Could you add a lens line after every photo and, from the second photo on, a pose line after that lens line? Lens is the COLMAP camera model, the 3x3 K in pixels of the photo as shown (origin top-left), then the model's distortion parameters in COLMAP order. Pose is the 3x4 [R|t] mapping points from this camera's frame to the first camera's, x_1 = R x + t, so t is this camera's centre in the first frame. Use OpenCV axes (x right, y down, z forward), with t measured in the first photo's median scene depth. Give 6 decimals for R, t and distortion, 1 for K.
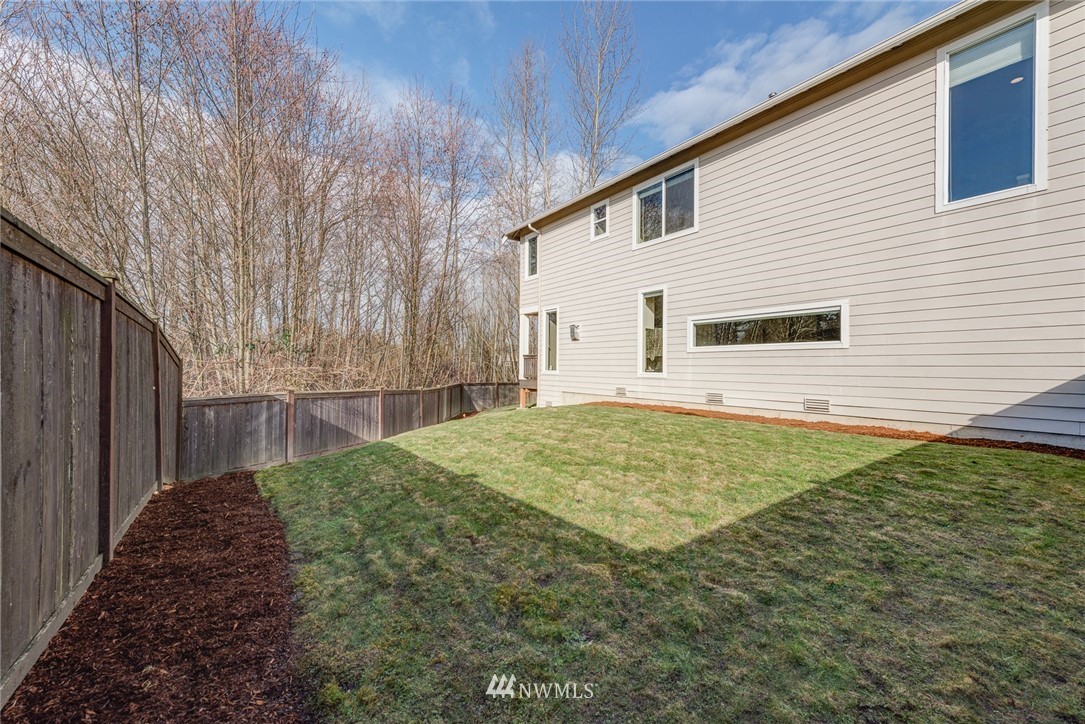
lens RADIAL K [[425.3, 0, 543.1], [0, 425.3, 366.3], [0, 0, 1]] dist [0.003923, -0.000037]
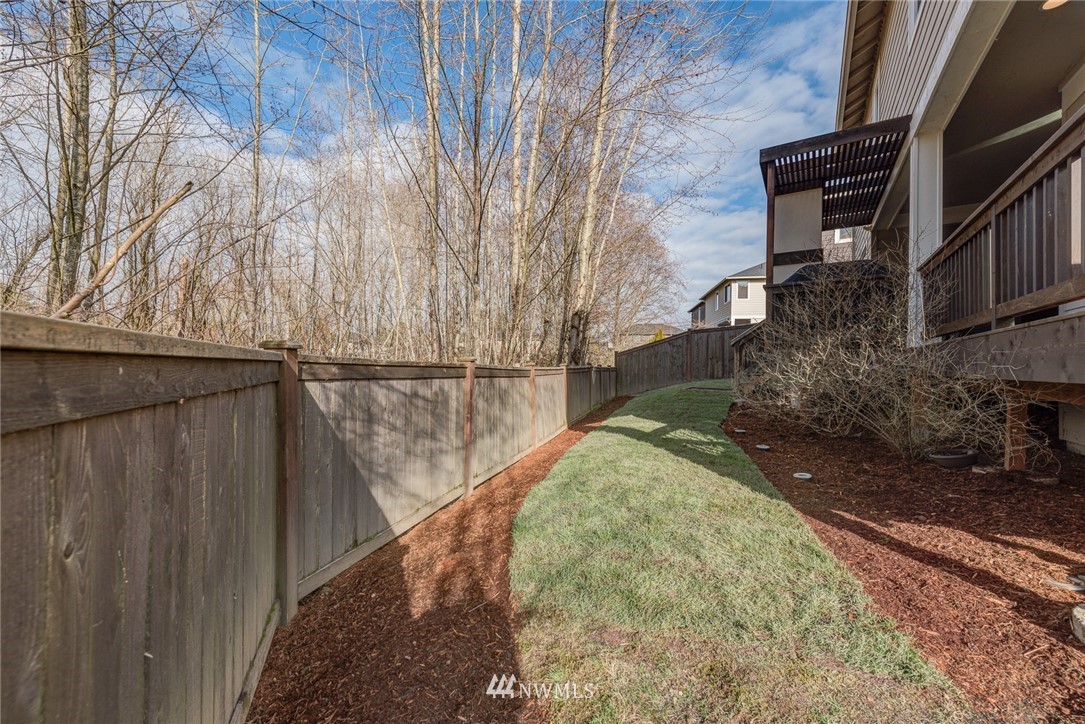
lens RADIAL K [[425.3, 0, 541.9], [0, 425.3, 365.7], [0, 0, 1]] dist [0.003923, -0.000037]
pose [[0.930292, 0.004806, 0.366788, -0.158561], [-0.002713, 0.999977, -0.006219, 0.039913], [-0.366809, 0.004790, 0.930284, 0.812255]]
